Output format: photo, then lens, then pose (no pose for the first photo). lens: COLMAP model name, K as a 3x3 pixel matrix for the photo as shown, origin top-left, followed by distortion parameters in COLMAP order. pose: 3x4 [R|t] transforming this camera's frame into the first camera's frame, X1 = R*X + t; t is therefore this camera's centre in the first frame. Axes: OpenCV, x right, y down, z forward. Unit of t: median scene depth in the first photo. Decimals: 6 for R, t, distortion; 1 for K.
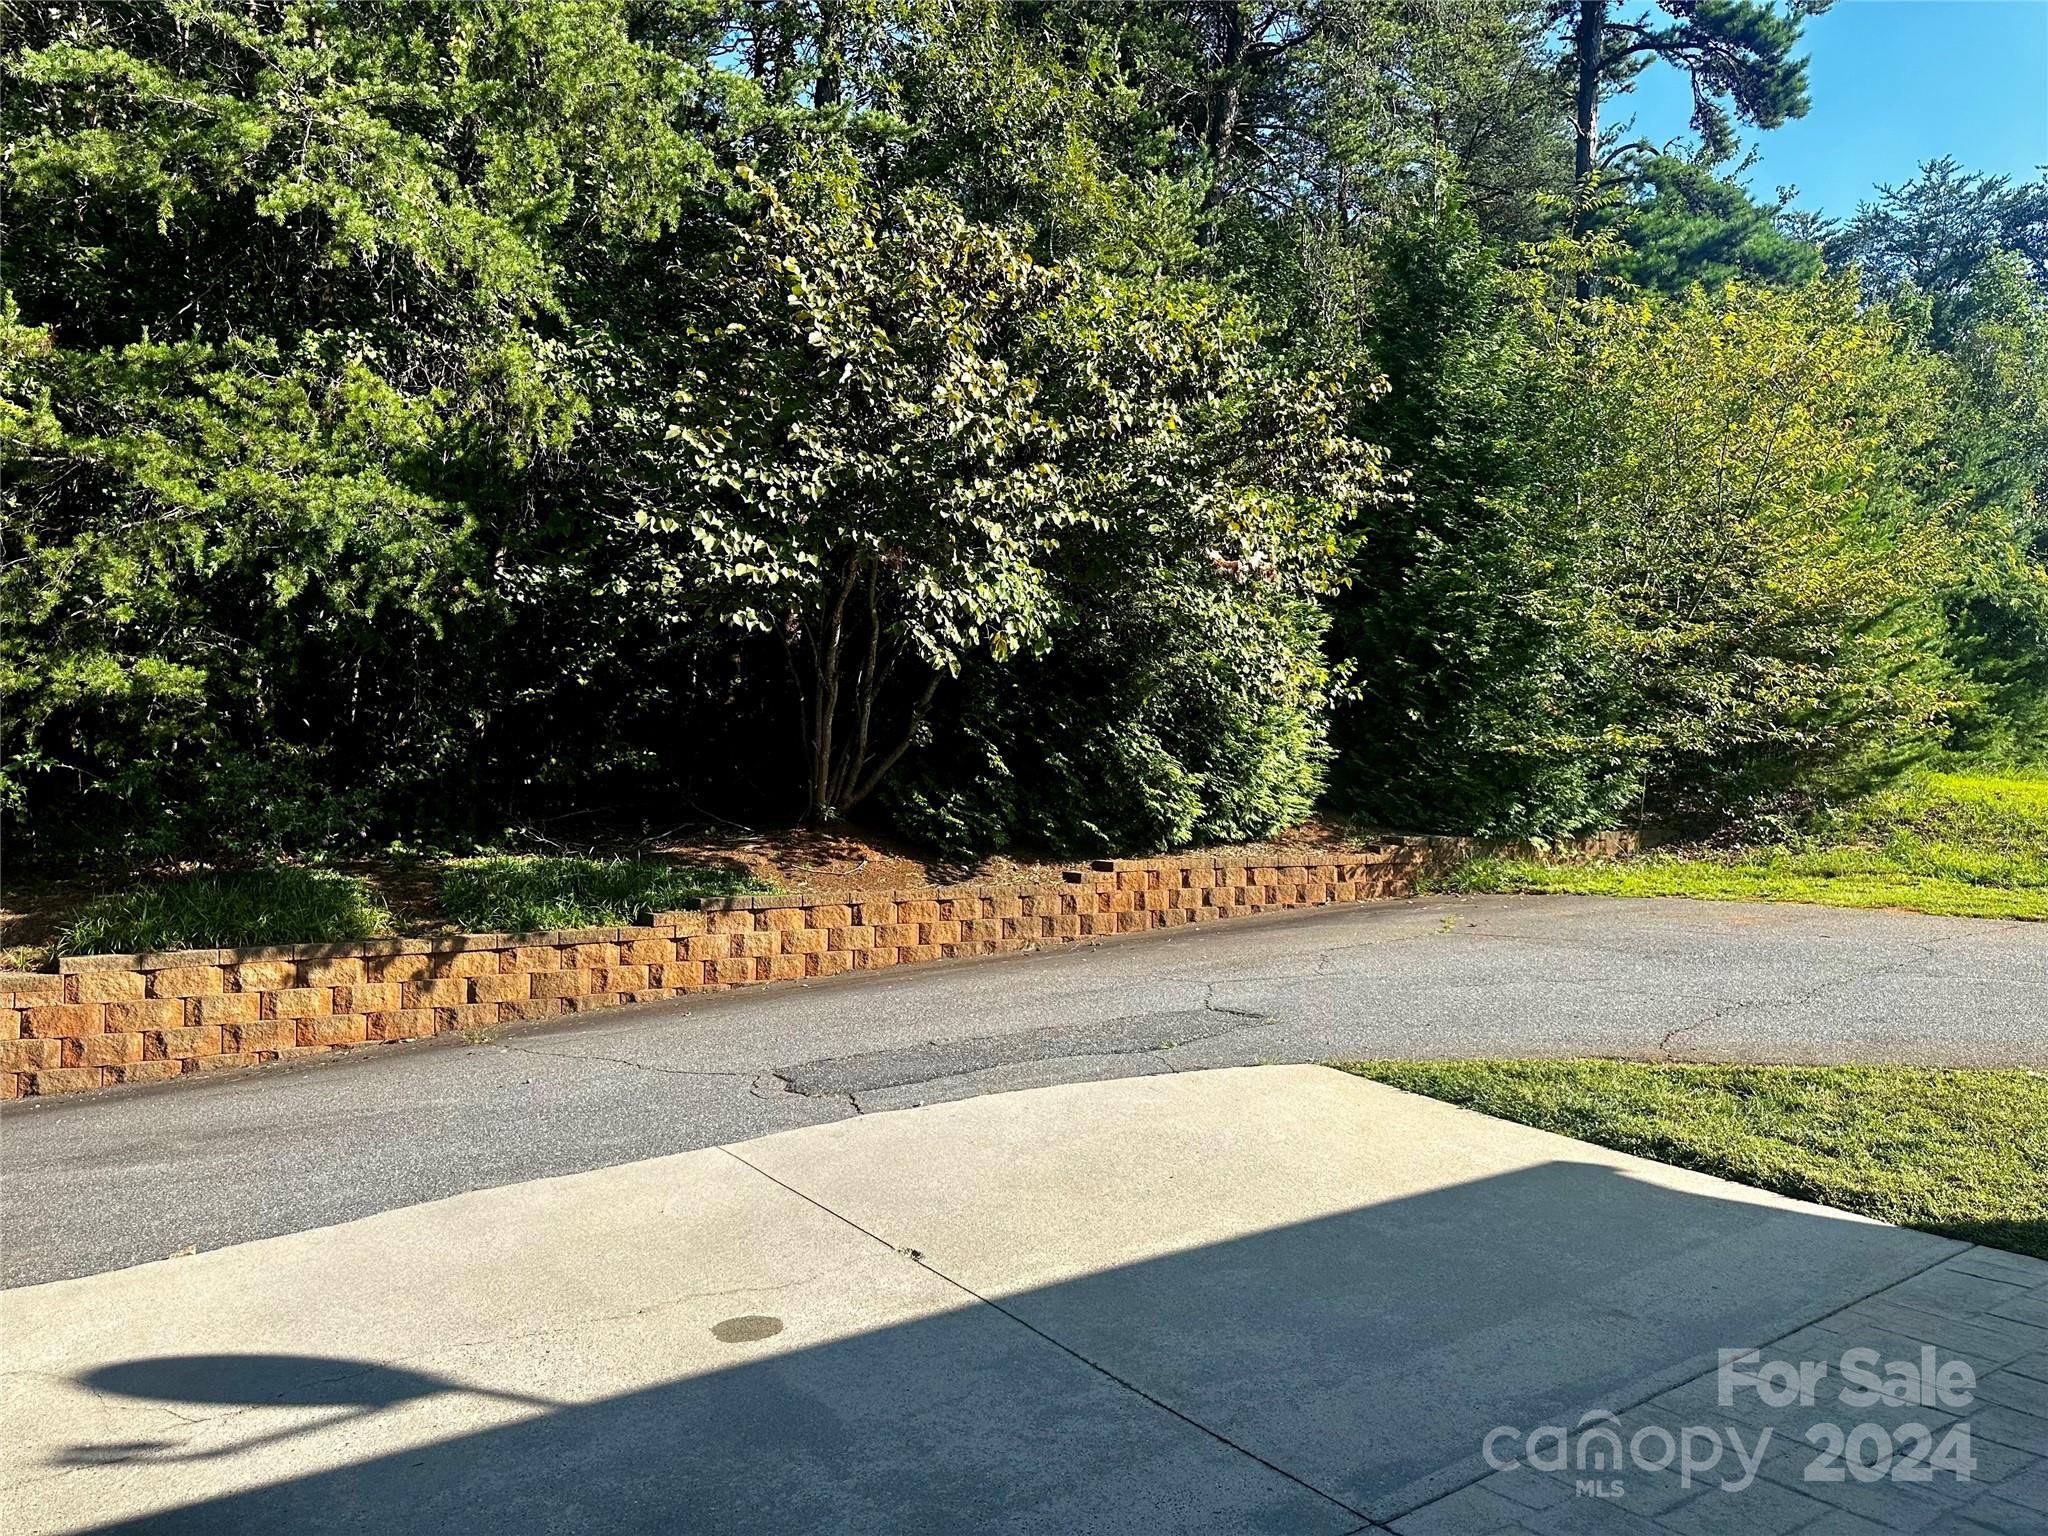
lens RADIAL K [[1450.5, 0, 1041.1], [0, 1450.5, 757.9], [0, 0, 1]] dist [0.058427, -0.056579]
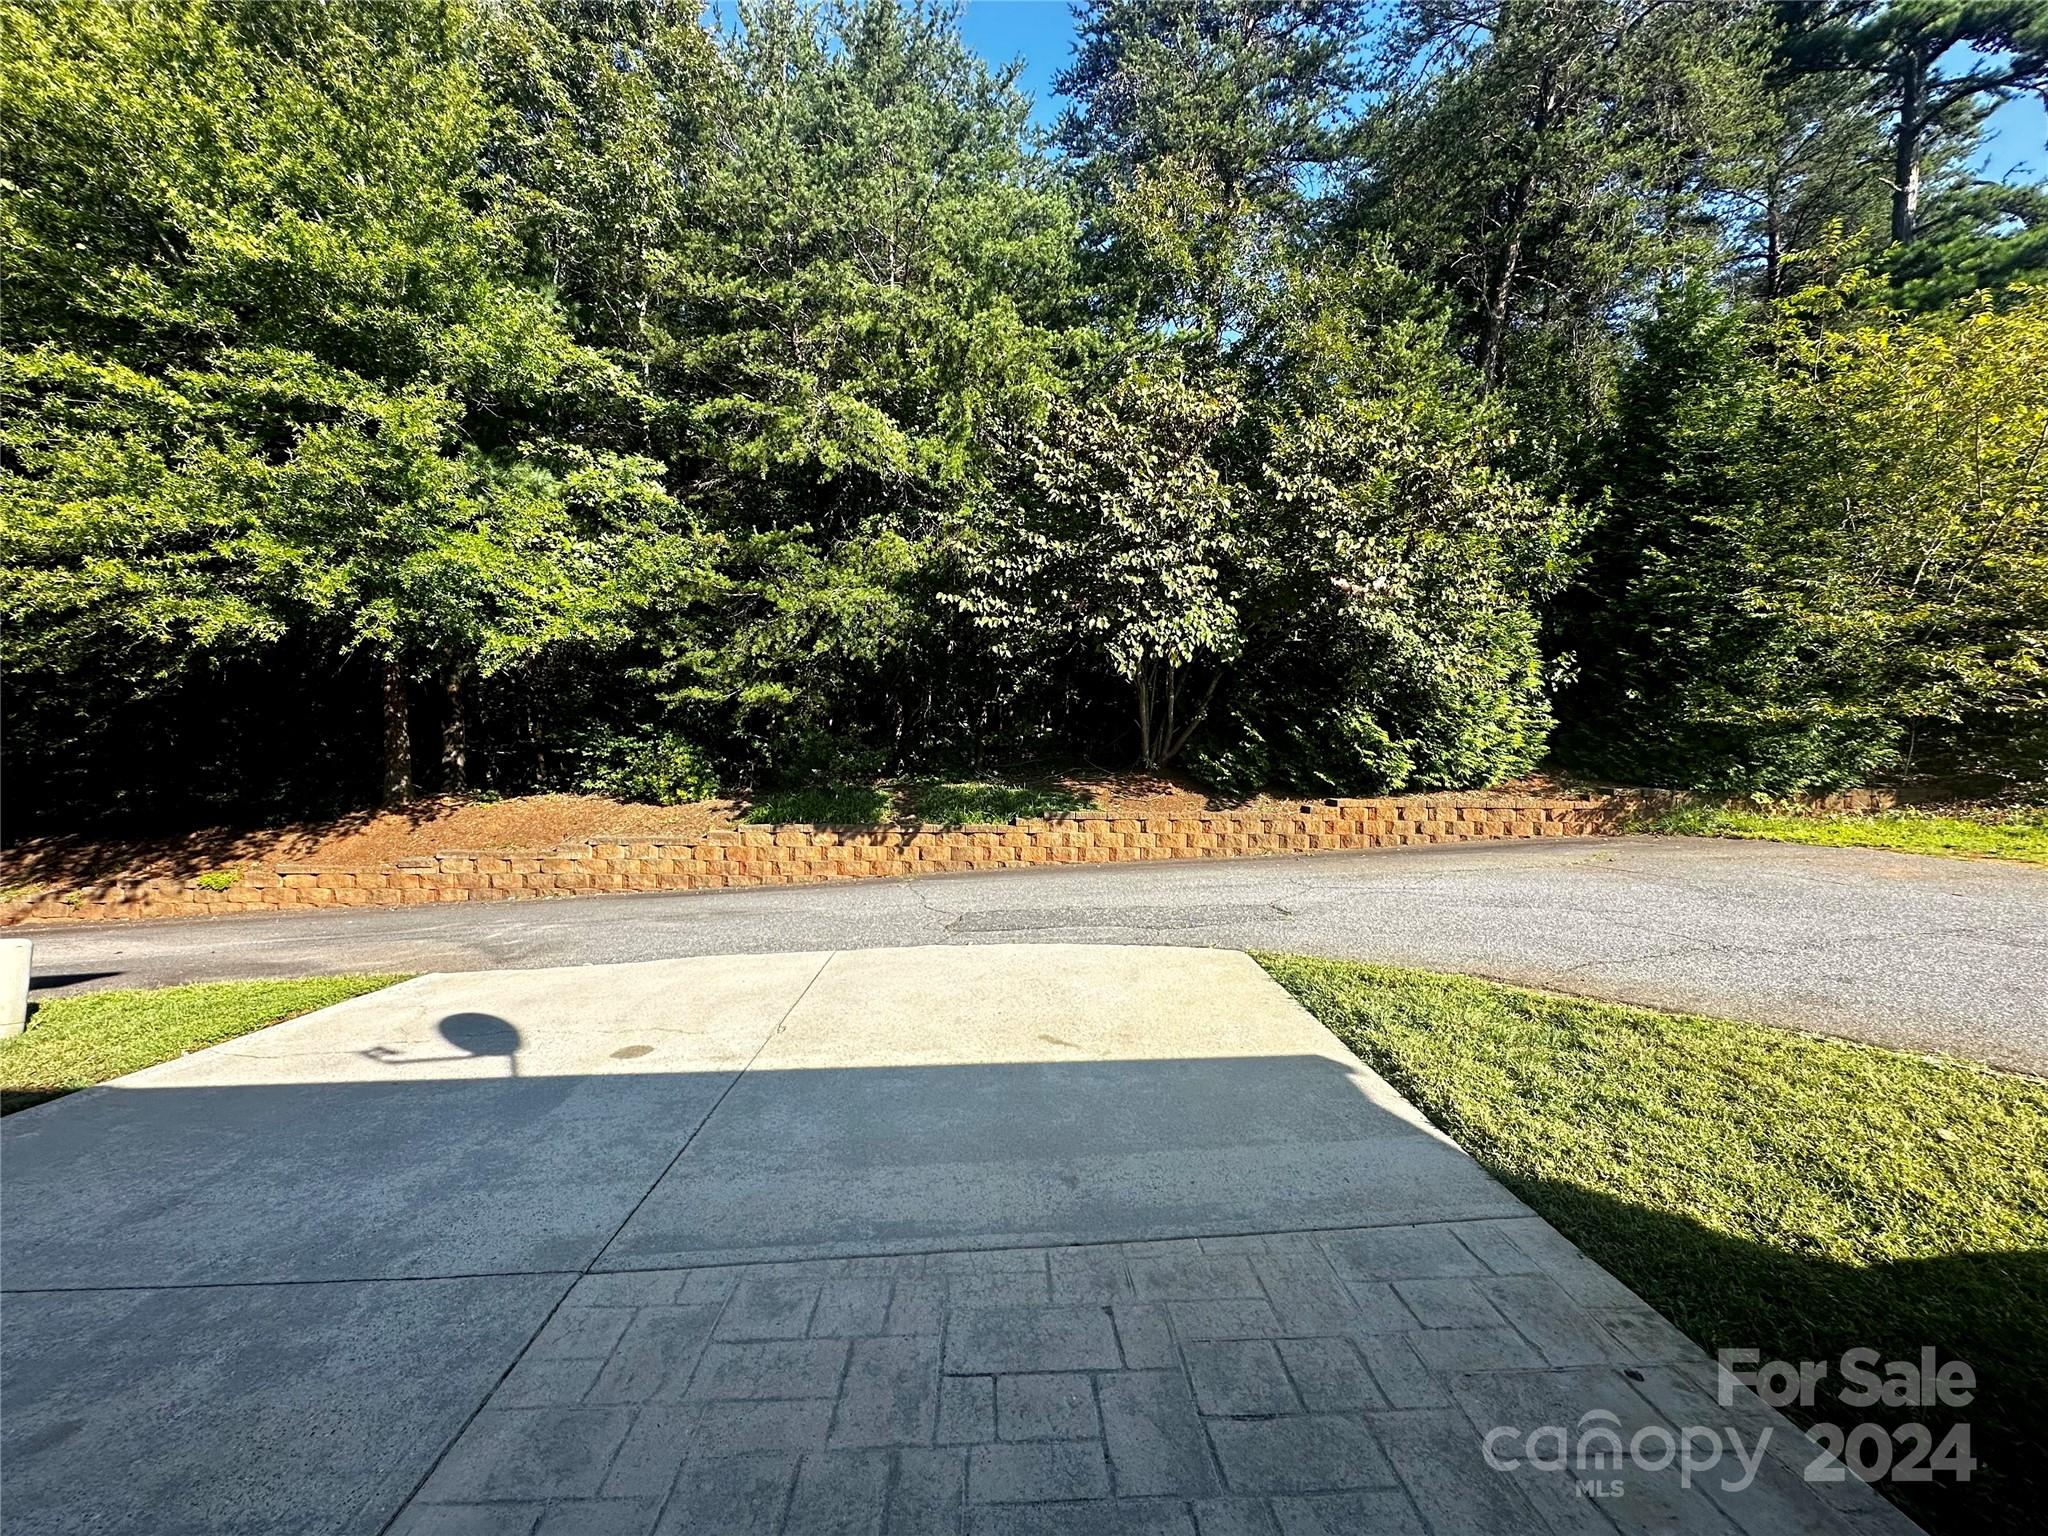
lens RADIAL K [[823.9, 0, 1028.2], [0, 823.9, 763.7], [0, 0, 1]] dist [-0.010547, 0.001639]
pose [[0.850182, 0.014673, -0.526284, 0.235432], [0.005578, 0.999304, 0.036871, 0.002408], [0.526459, -0.034283, 0.849509, 0.136206]]
